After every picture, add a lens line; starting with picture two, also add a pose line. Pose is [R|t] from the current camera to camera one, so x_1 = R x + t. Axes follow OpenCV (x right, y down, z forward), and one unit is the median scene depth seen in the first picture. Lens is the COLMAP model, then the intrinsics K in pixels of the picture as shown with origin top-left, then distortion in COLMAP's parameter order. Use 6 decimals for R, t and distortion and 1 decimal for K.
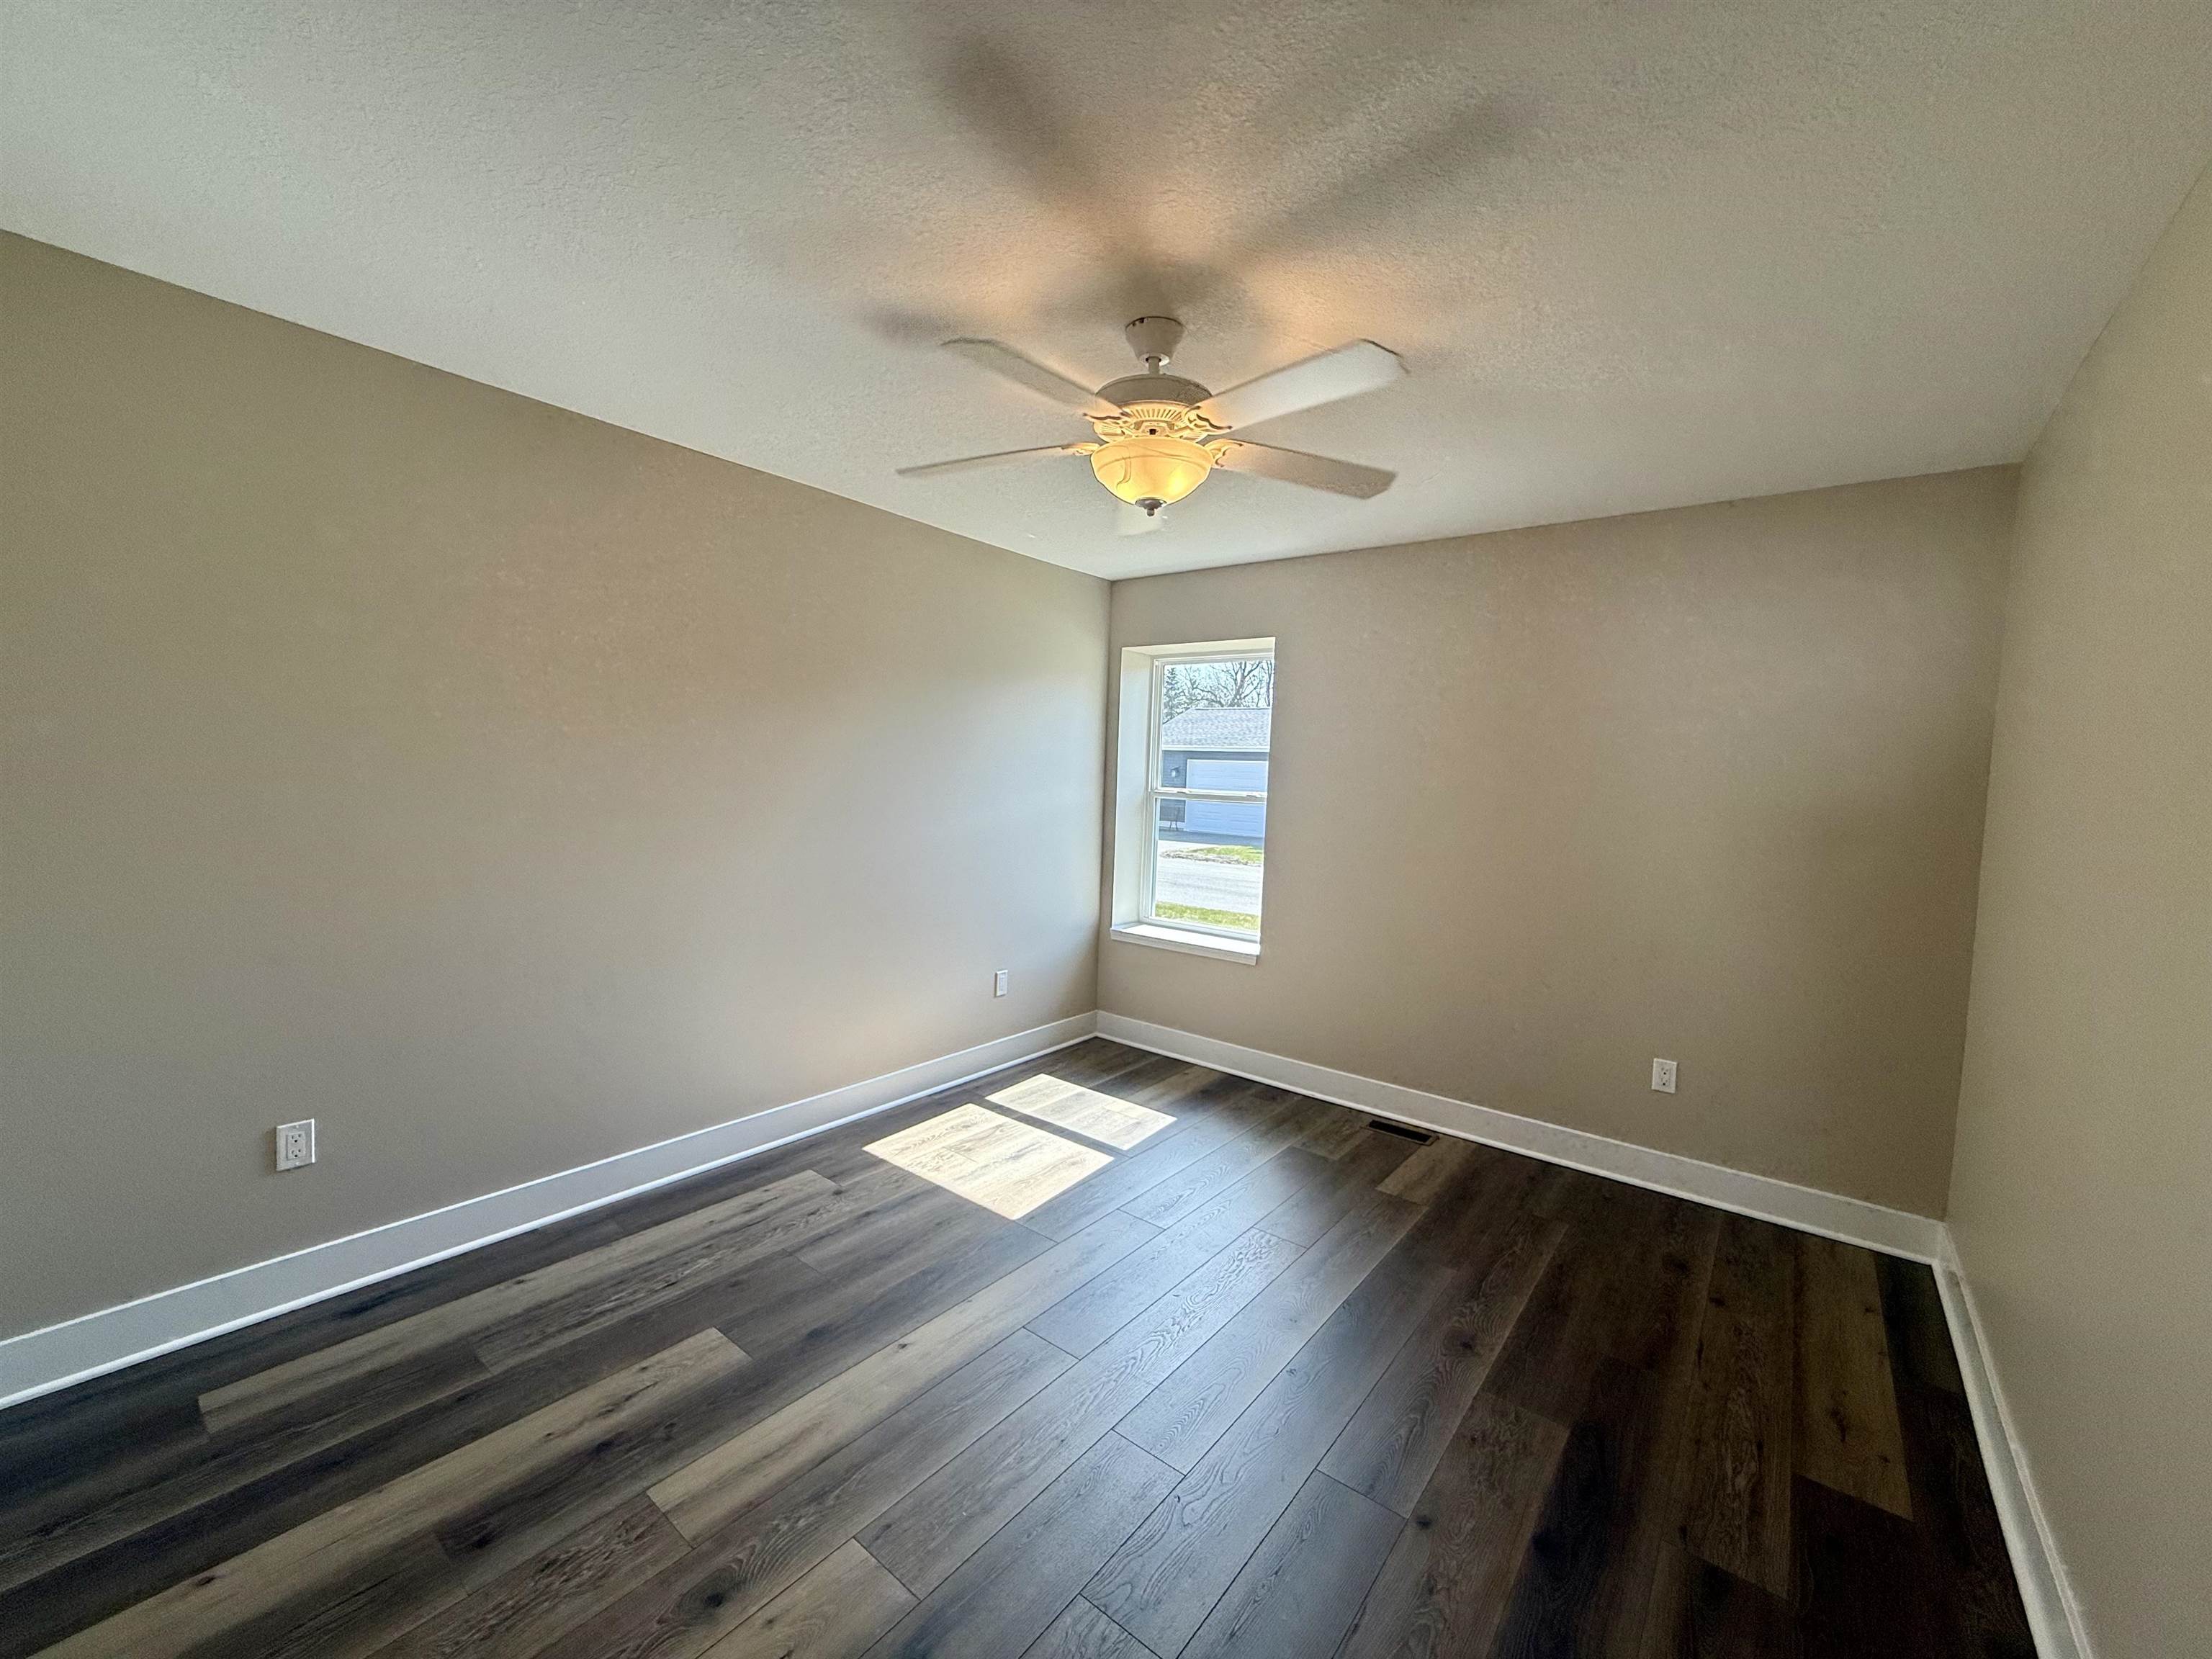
lens RADIAL K [[875.2, 0, 1107.9], [0, 875.2, 826.3], [0, 0, 1]] dist [0.001073, 0.000075]
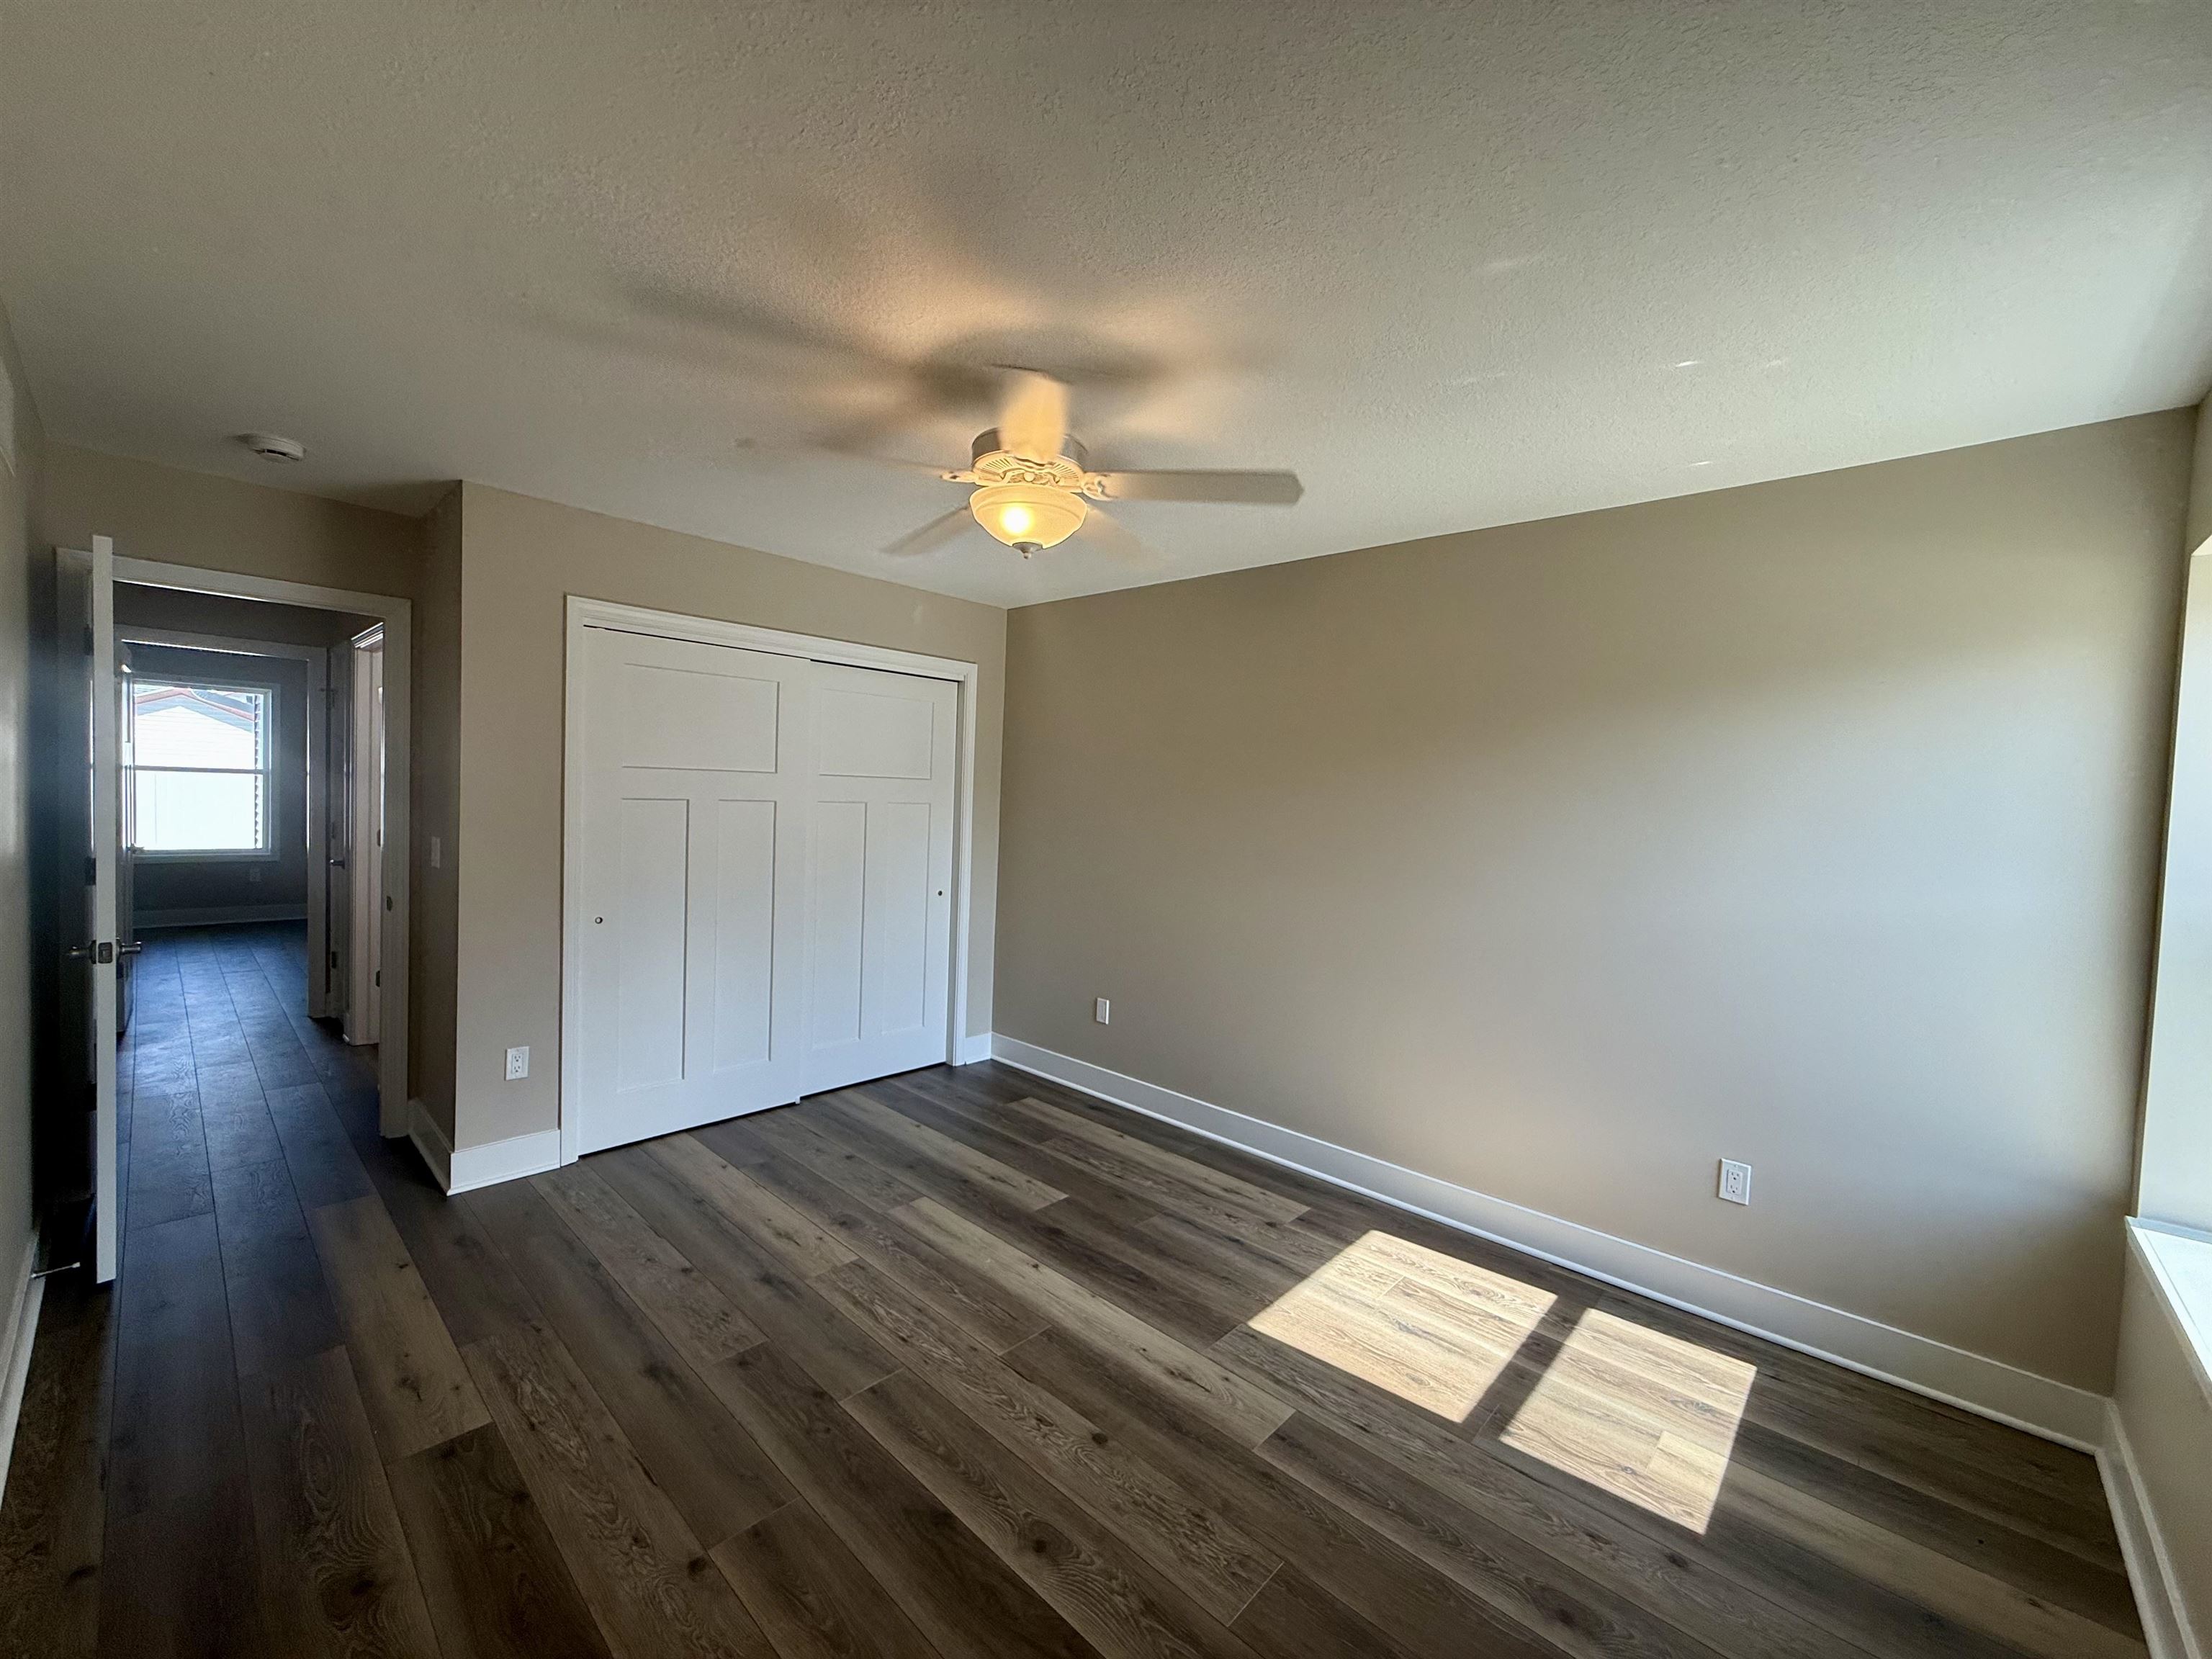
lens RADIAL K [[875.2, 0, 1107.6], [0, 875.2, 833.0], [0, 0, 1]] dist [0.001073, 0.000075]
pose [[-0.073947, 0.003660, -0.997255, 0.763219], [-0.101216, 0.994802, 0.011156, -0.039291], [0.992112, 0.101763, -0.073192, 0.851786]]
